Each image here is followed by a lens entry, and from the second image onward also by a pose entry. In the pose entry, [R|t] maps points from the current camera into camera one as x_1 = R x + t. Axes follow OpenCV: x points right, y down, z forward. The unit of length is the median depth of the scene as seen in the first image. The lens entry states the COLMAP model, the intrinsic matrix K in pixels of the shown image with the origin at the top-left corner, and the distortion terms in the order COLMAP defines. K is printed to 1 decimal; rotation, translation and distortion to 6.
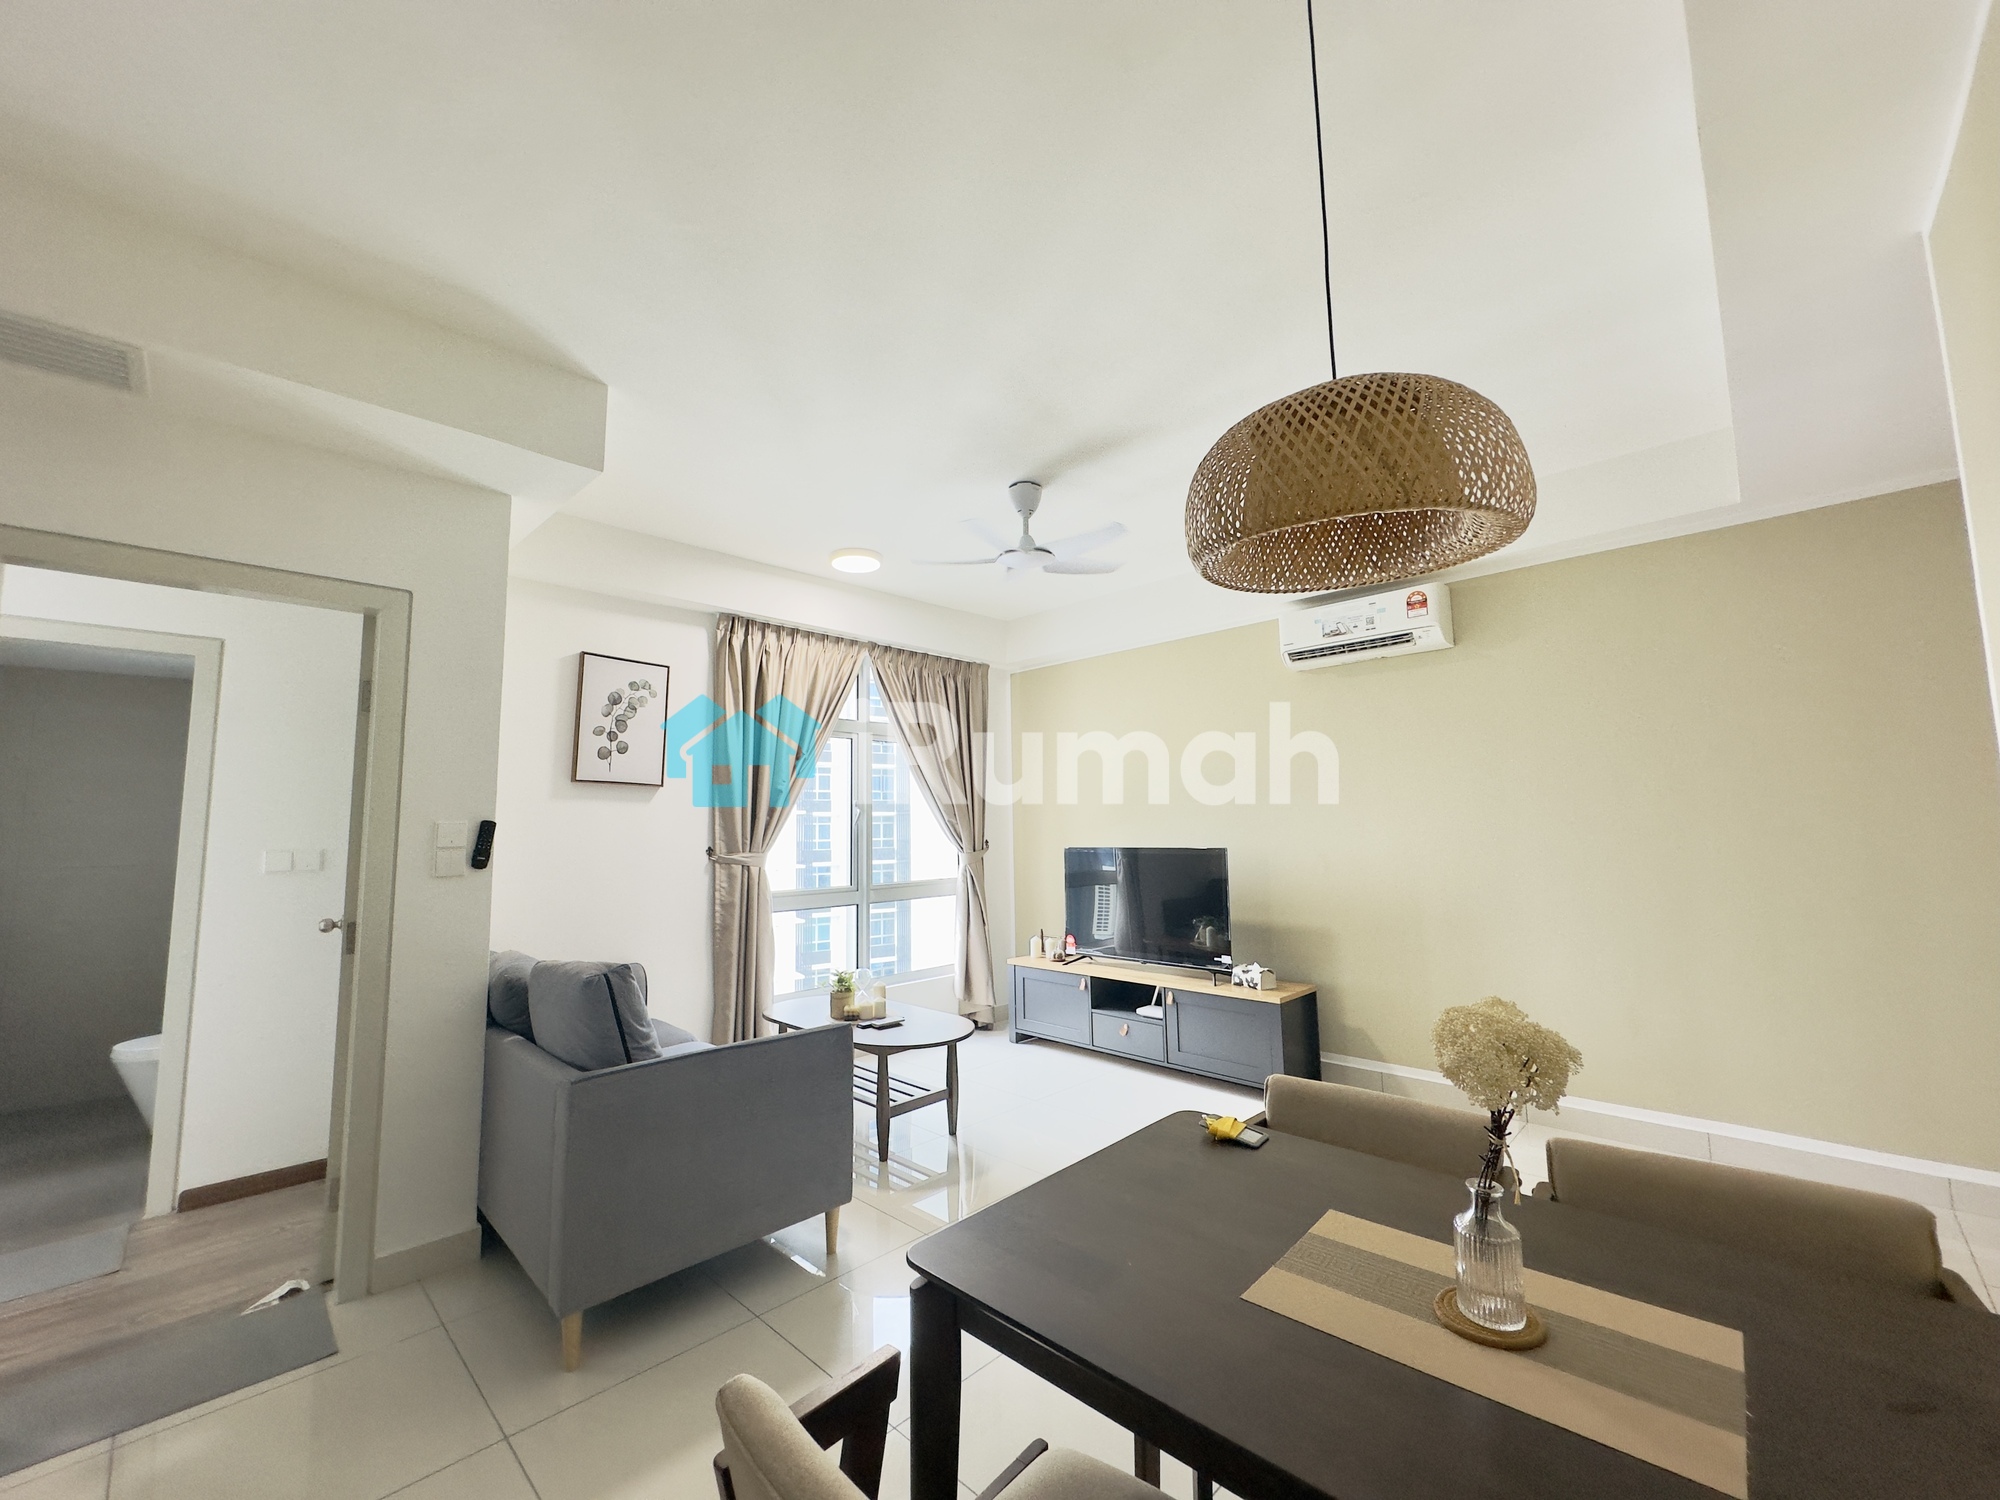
lens RADIAL K [[797.8, 0, 998.3], [0, 797.8, 748.1], [0, 0, 1]] dist [0.000535, -0.000210]
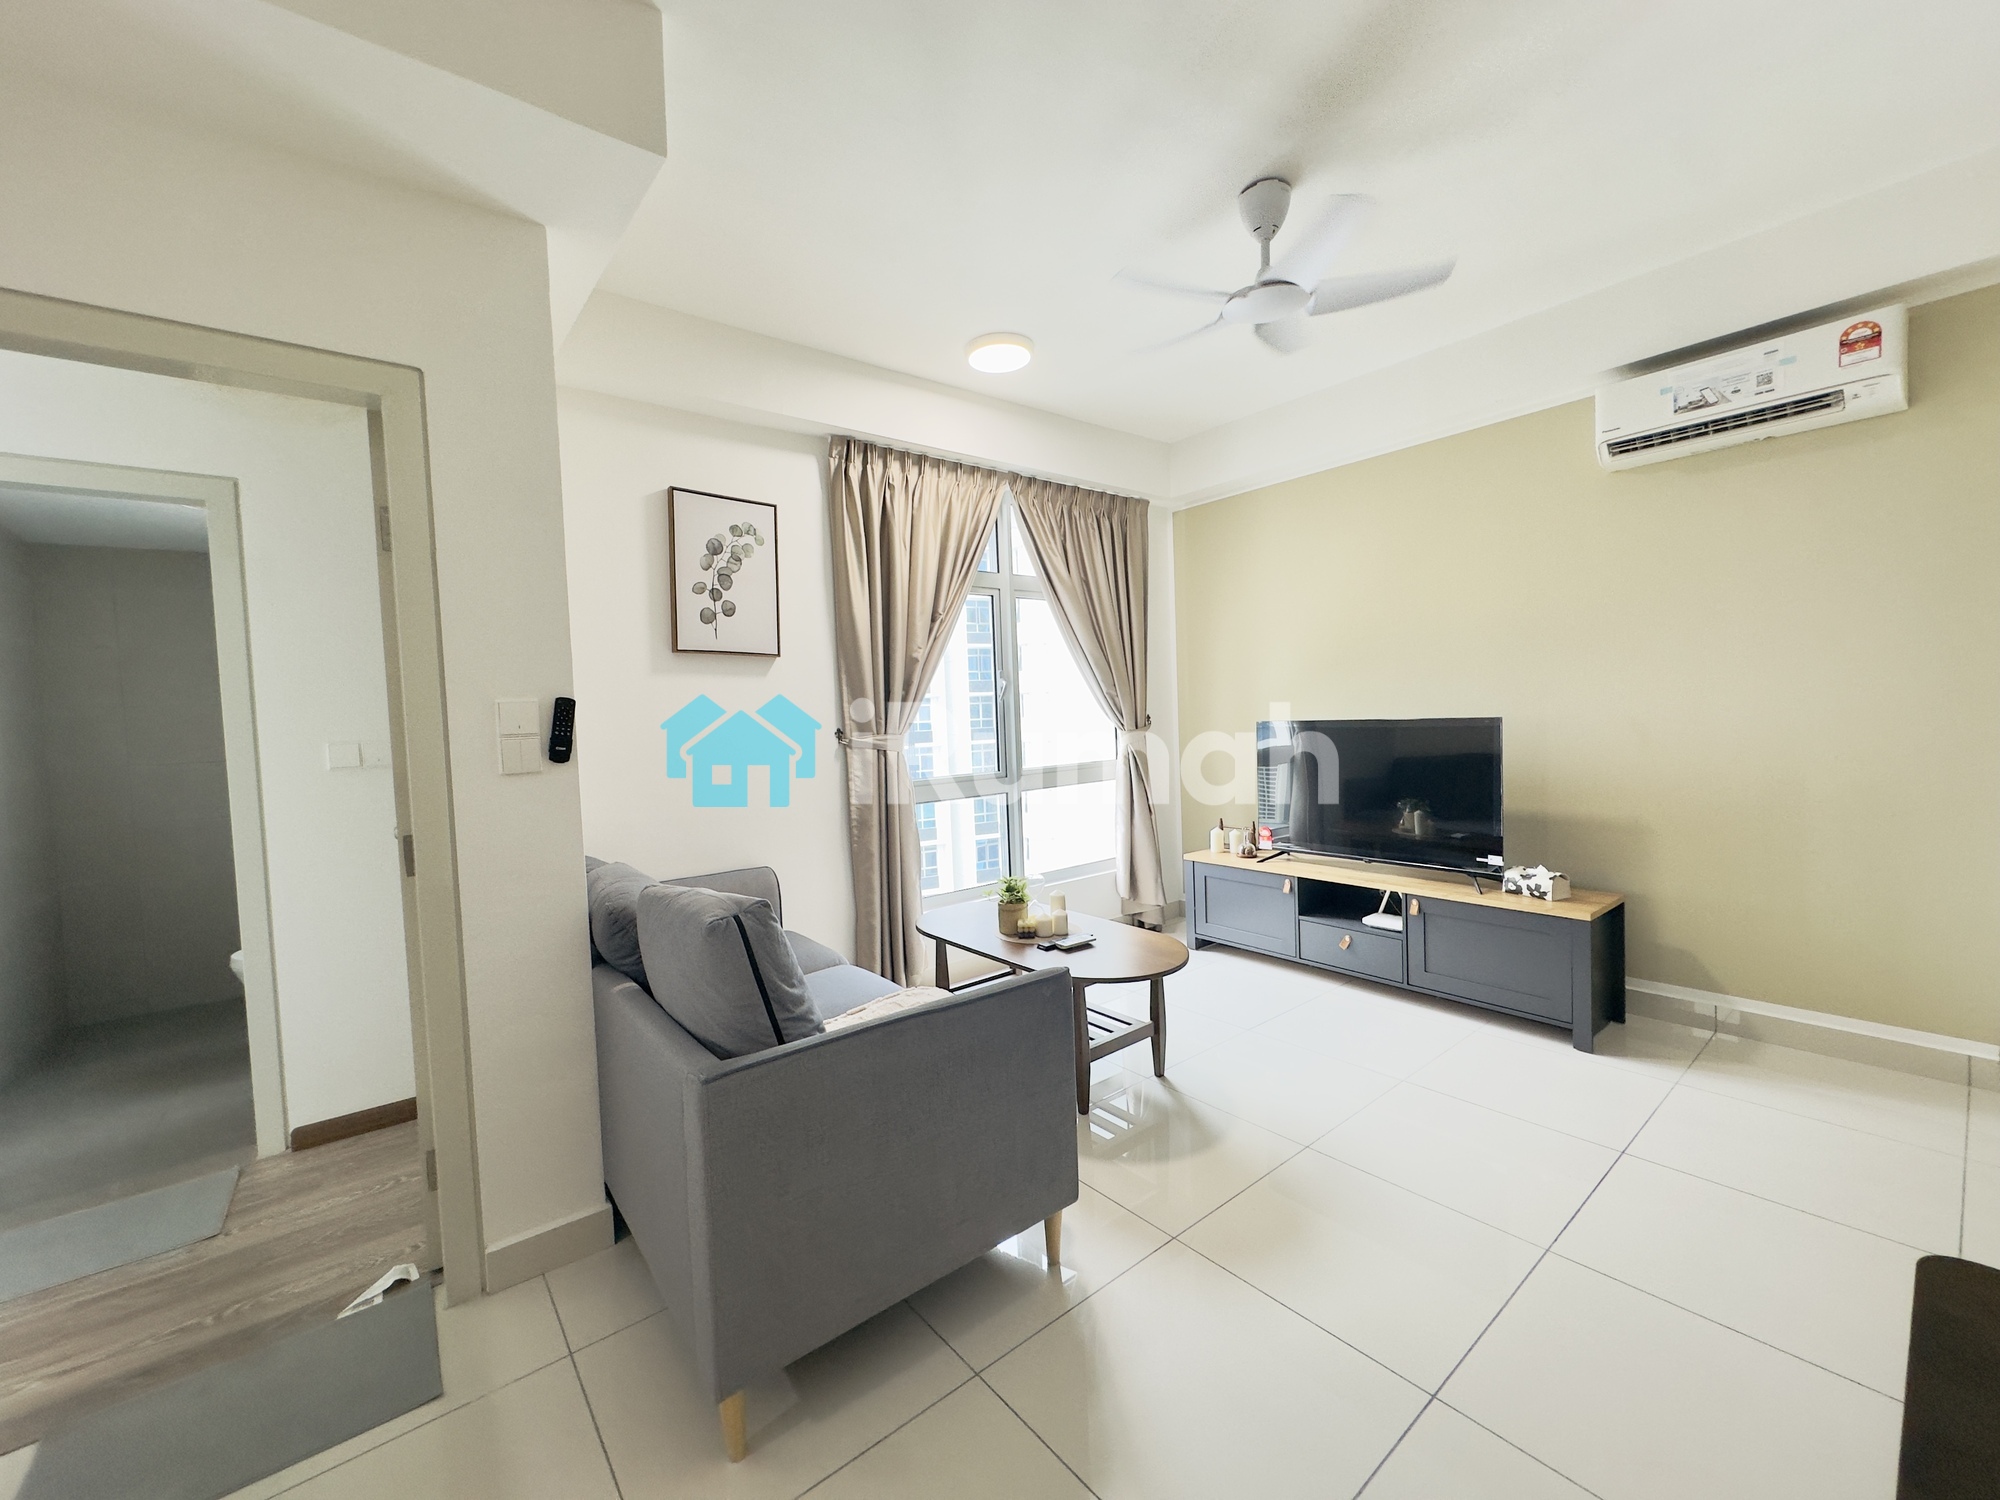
lens RADIAL K [[797.8, 0, 999.6], [0, 797.8, 749.6], [0, 0, 1]] dist [0.000535, -0.000210]
pose [[0.993037, -0.015903, -0.116724, -0.107682], [0.033474, 0.988096, 0.150155, 0.028386], [0.112946, -0.153017, 0.981748, 0.217890]]
